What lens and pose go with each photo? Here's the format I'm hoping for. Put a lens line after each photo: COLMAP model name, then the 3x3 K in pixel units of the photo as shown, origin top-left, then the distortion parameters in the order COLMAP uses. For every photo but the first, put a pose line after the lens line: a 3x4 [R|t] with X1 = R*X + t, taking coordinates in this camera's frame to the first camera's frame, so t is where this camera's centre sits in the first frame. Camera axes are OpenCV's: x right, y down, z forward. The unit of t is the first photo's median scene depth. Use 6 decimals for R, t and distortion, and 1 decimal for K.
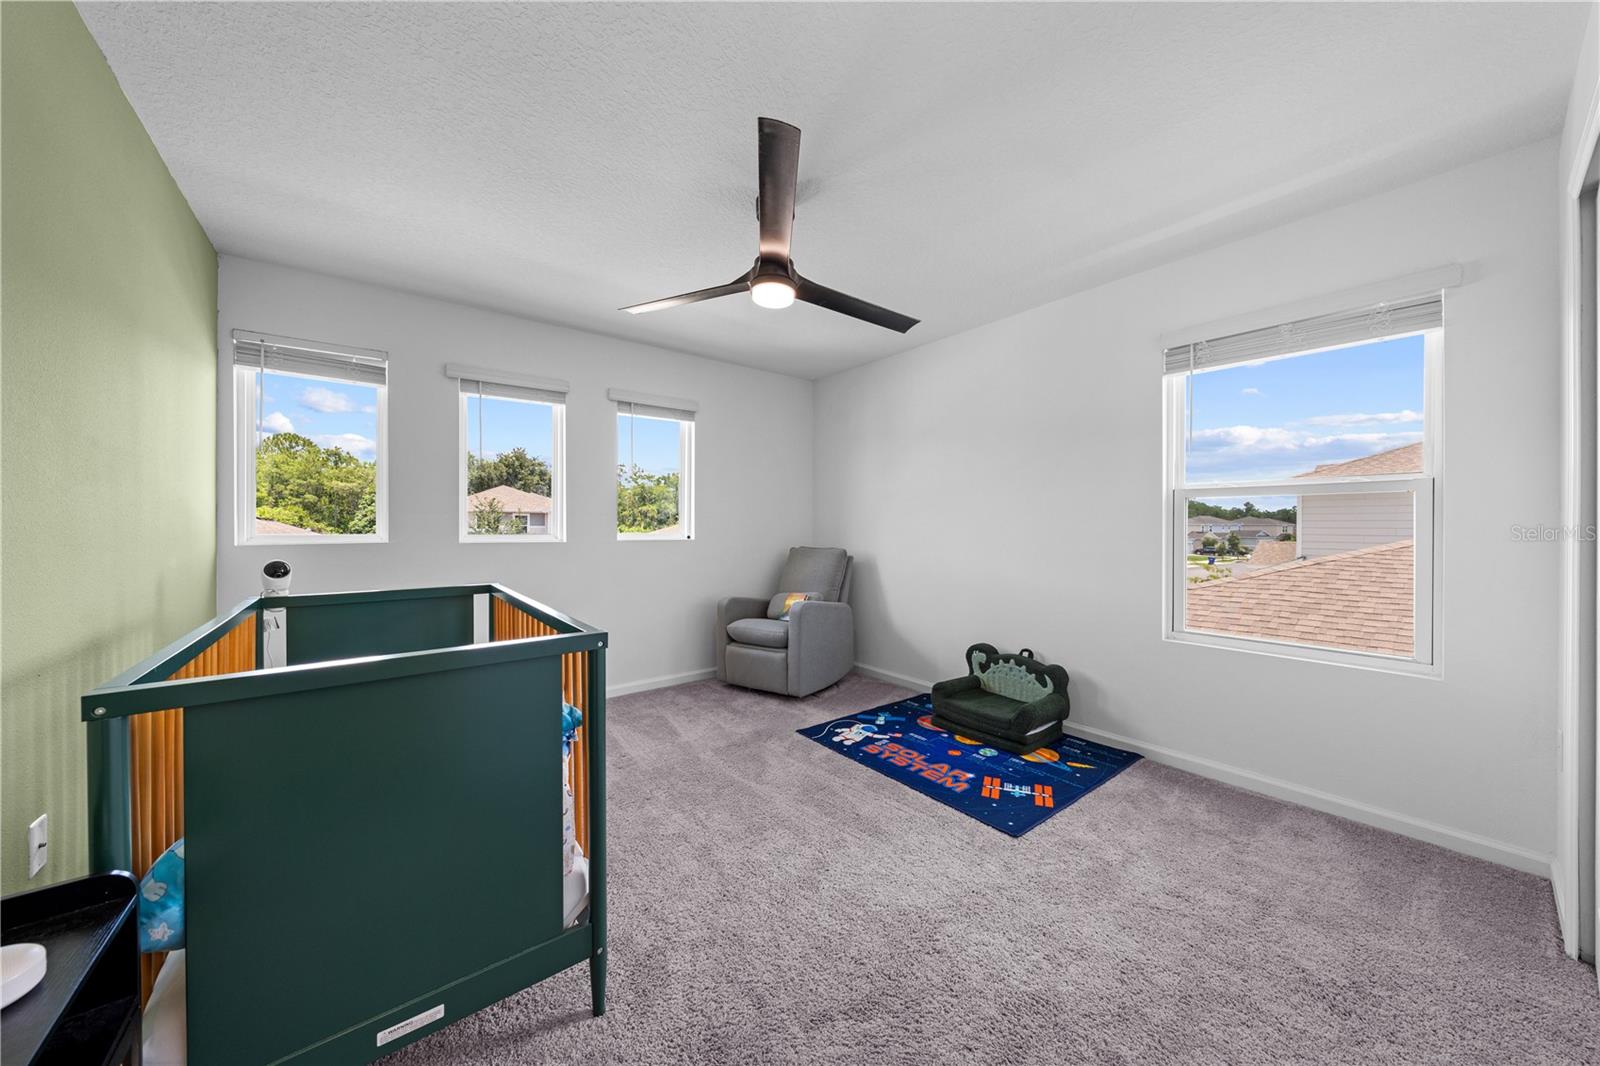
lens RADIAL K [[541.3, 0, 799.0], [0, 541.3, 533.1], [0, 0, 1]] dist [0.002325, 0.000020]
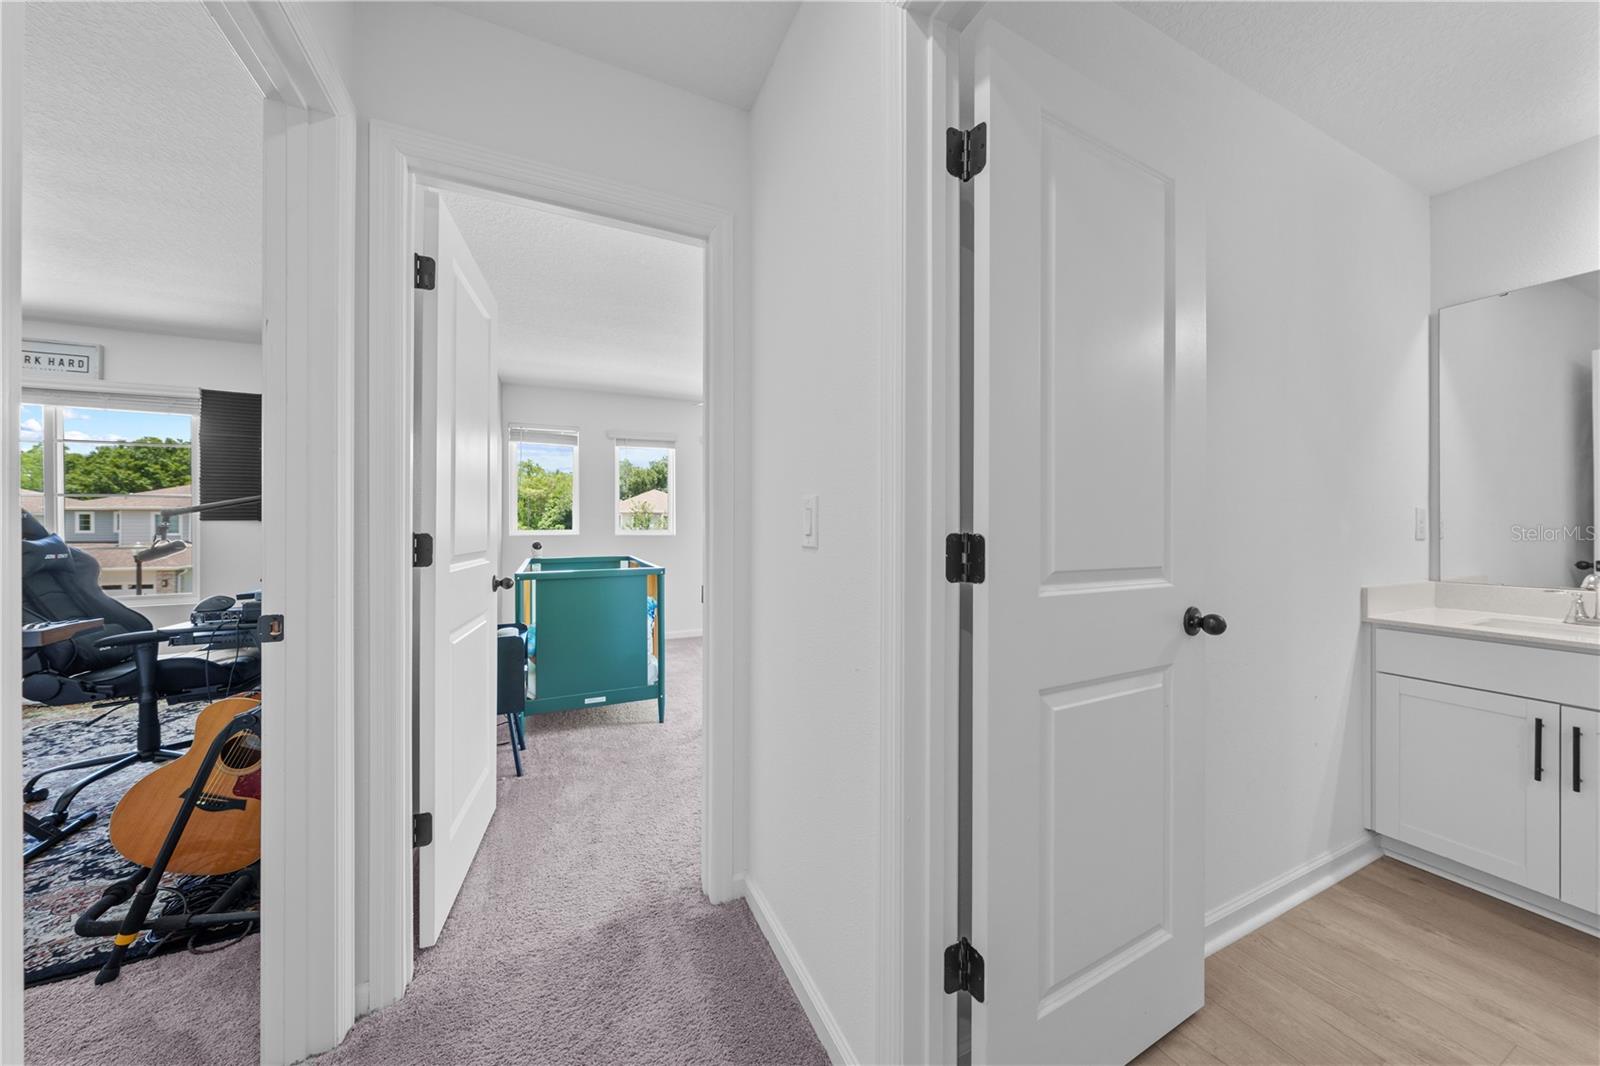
lens RADIAL K [[541.3, 0, 804.6], [0, 541.3, 527.7], [0, 0, 1]] dist [0.002325, 0.000020]
pose [[0.973074, -0.002937, -0.230474, 0.368950], [0.001583, 0.999980, -0.006061, 0.006394], [0.230488, 0.005533, 0.973059, -0.552910]]
